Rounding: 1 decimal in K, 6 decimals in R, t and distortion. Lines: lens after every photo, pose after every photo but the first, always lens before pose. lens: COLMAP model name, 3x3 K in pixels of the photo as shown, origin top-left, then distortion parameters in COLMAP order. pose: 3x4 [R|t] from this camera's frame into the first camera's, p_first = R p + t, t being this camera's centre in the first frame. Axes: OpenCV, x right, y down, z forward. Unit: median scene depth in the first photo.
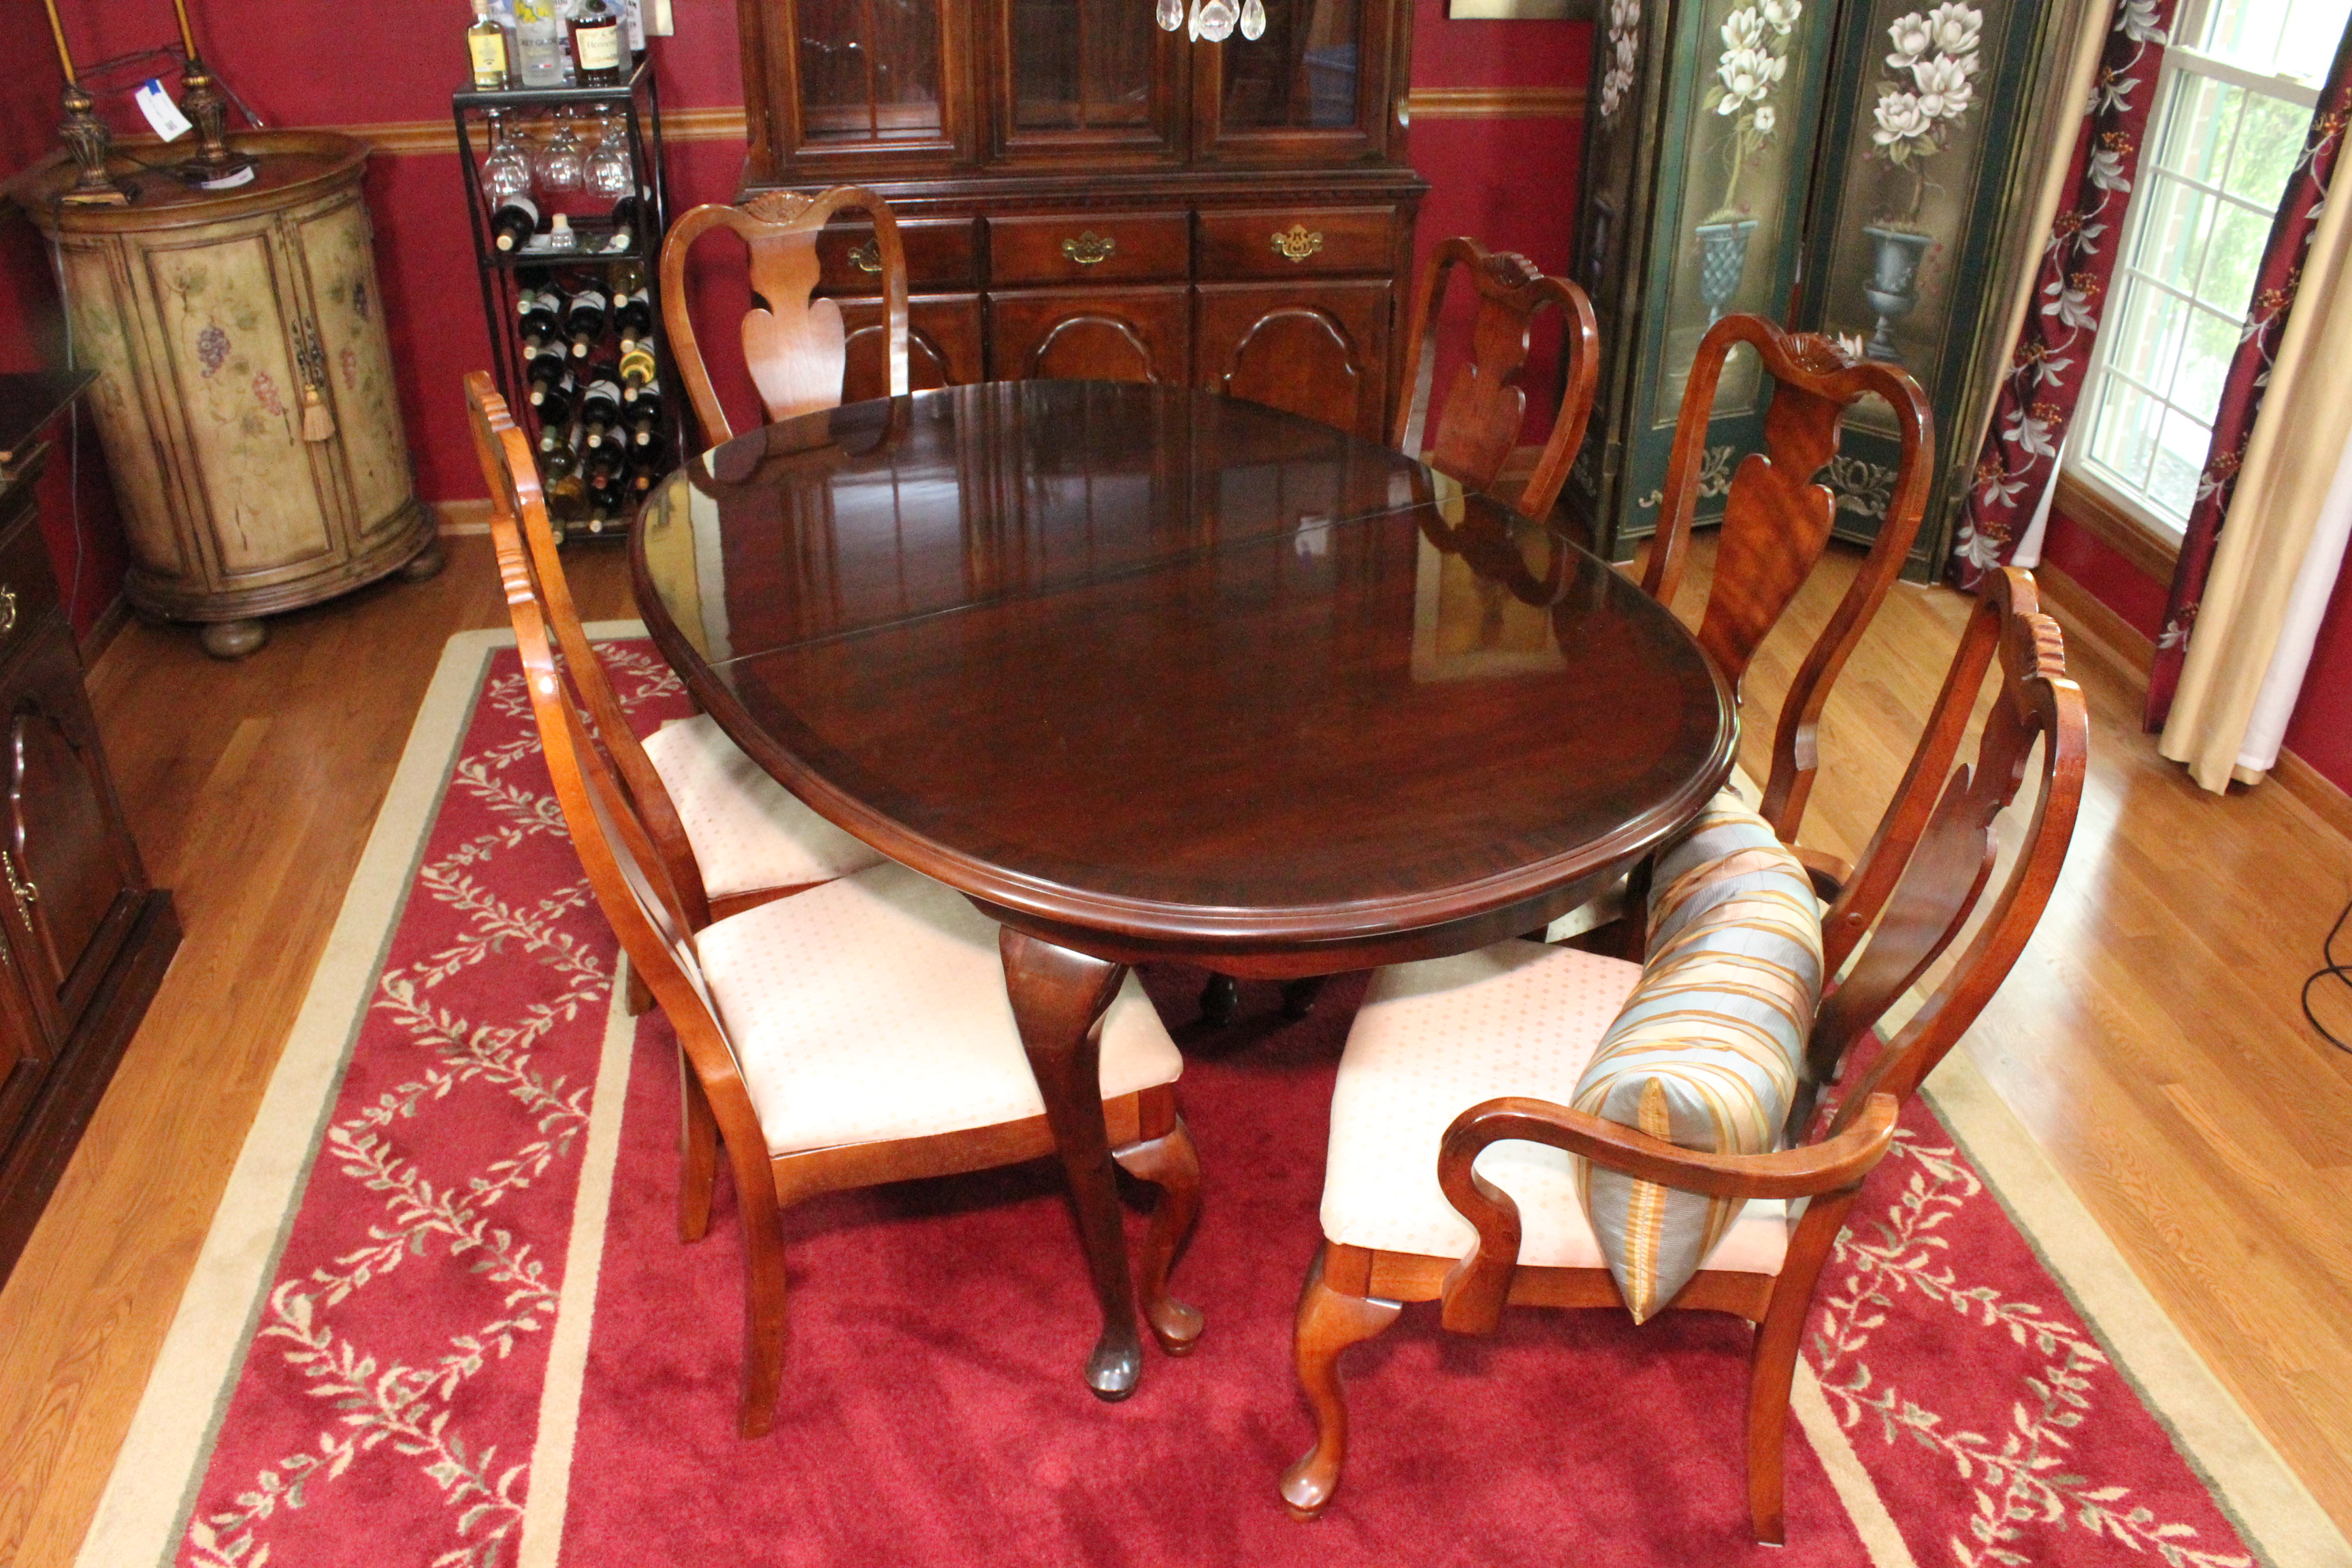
lens RADIAL K [[1945.4, 0, 1163.4], [0, 1945.4, 791.2], [0, 0, 1]] dist [-0.166433, 0.152541]
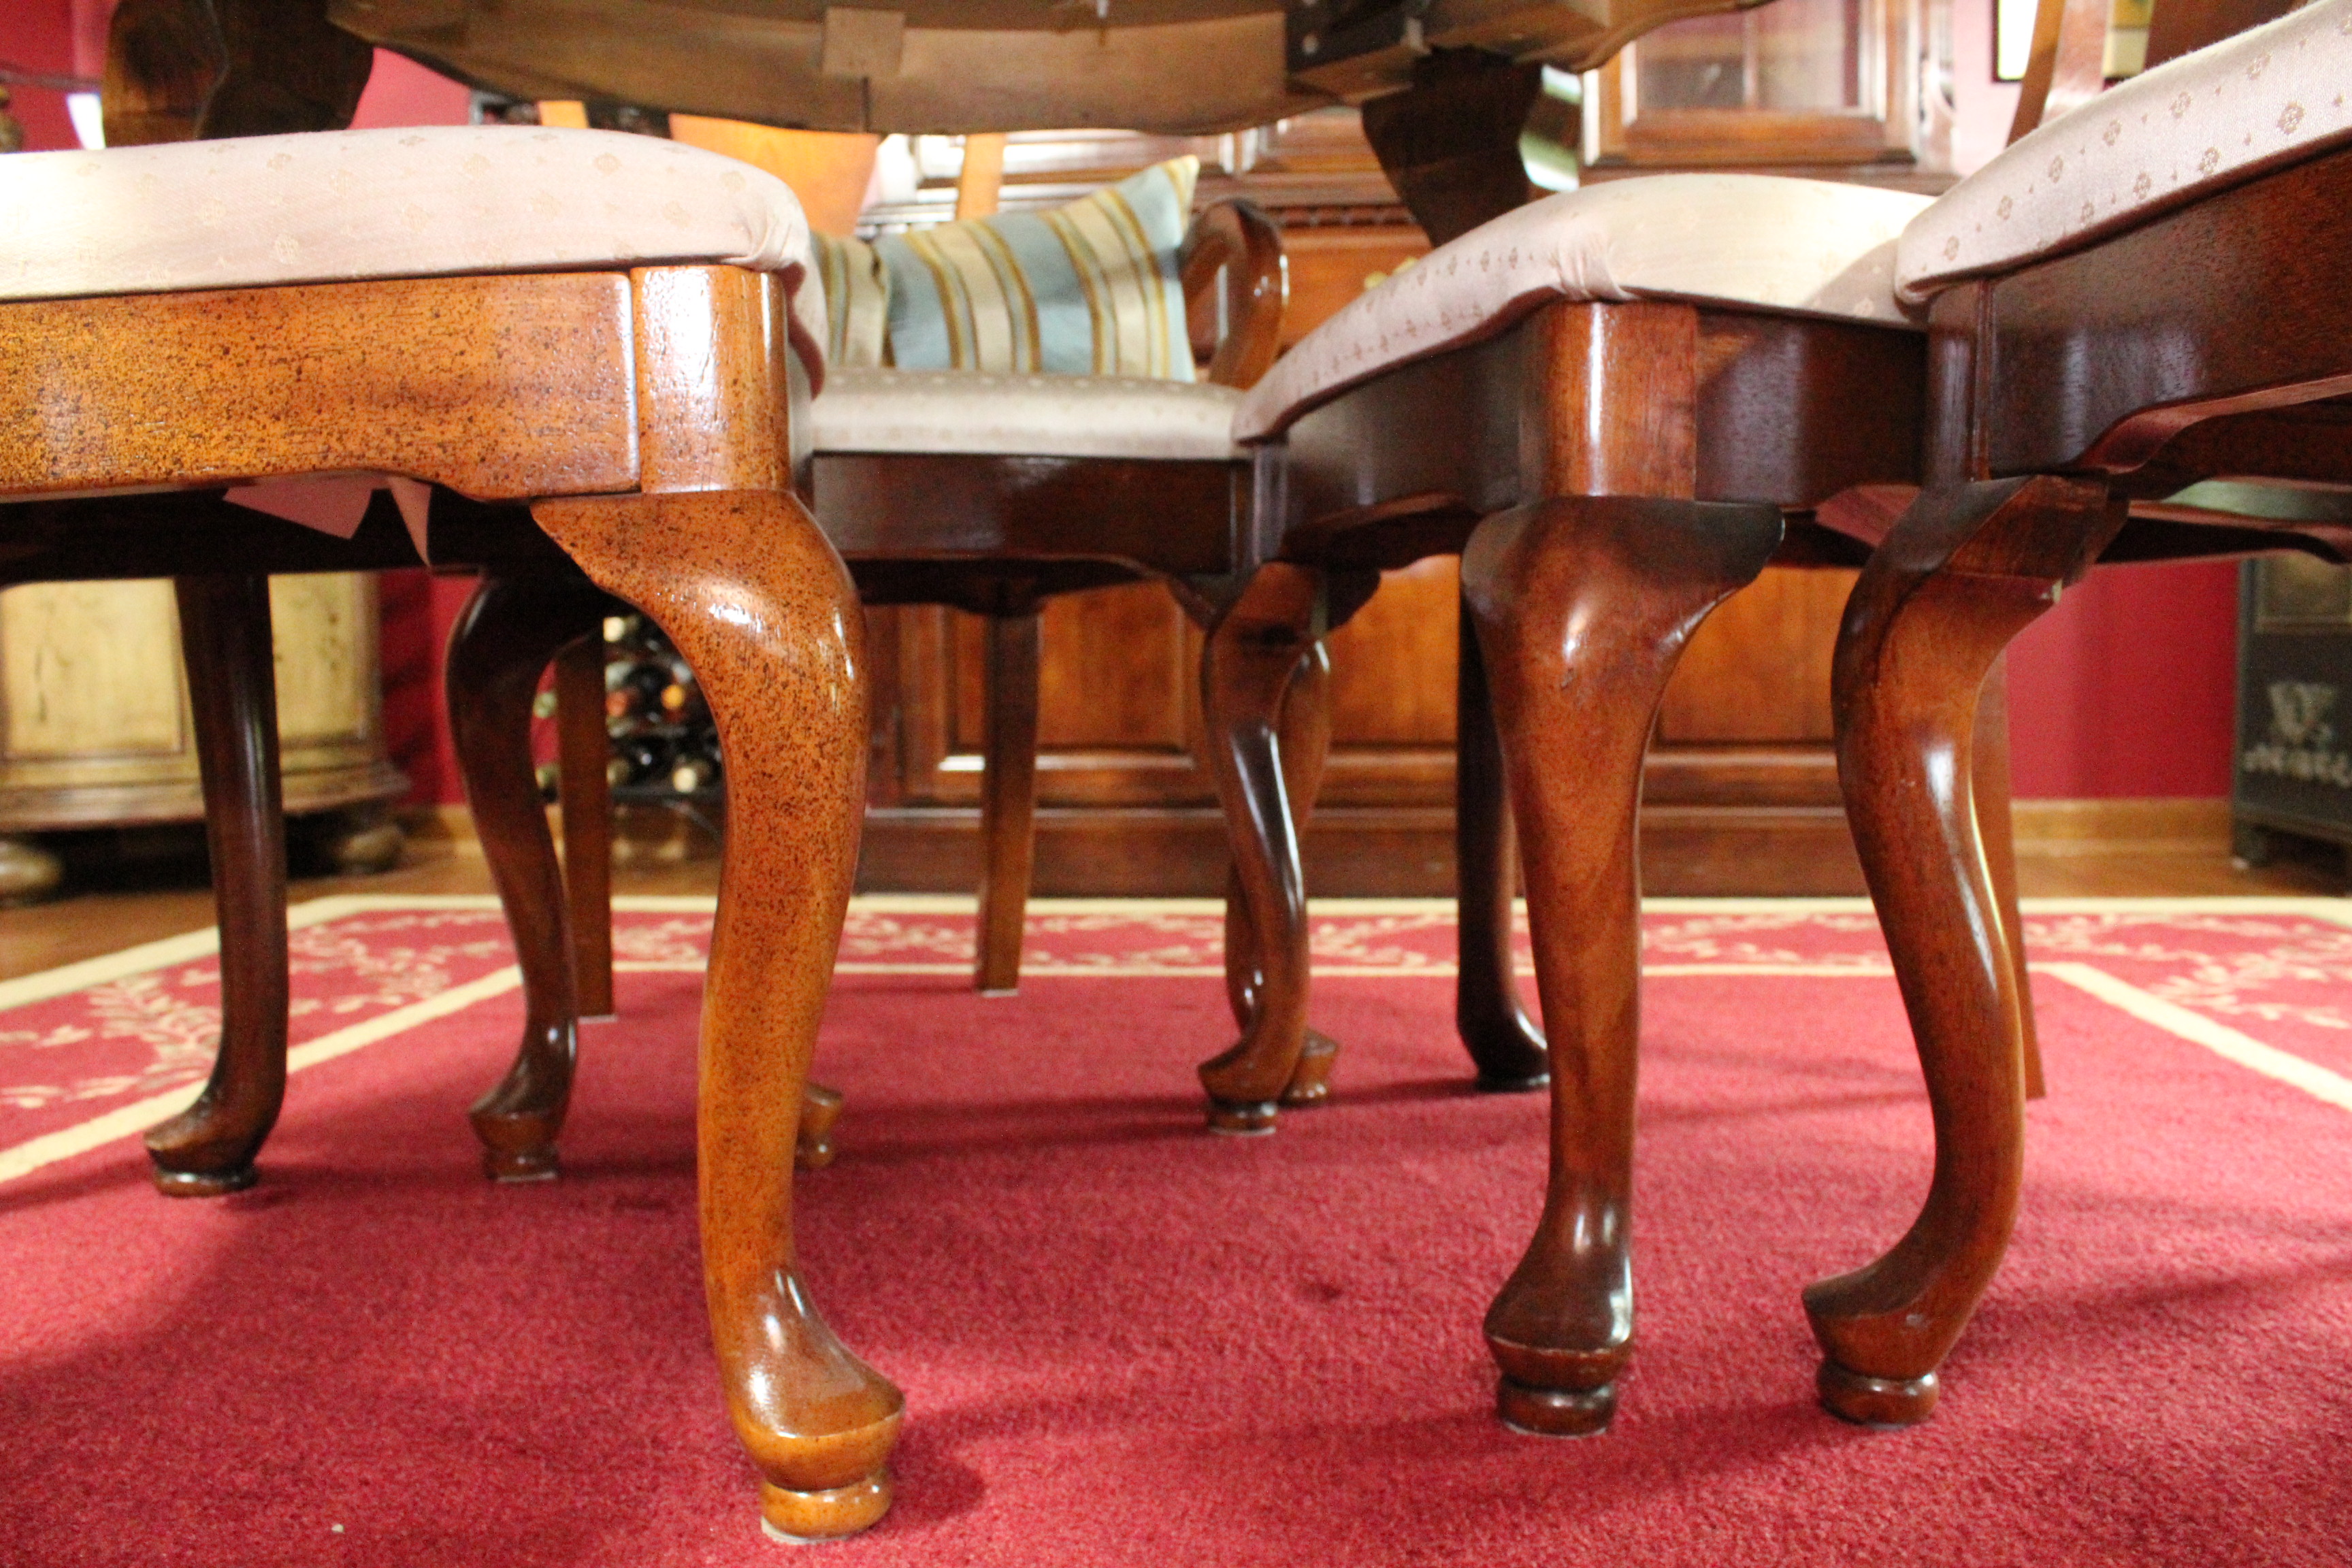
lens RADIAL K [[1924.0, 0, 1162.7], [0, 1924.0, 786.8], [0, 0, 1]] dist [-0.159603, 0.130304]
pose [[0.970962, 0.002183, -0.239224, 0.029290], [-0.107618, 0.897056, -0.428613, 0.121688], [0.213662, 0.441912, 0.871242, 0.571405]]
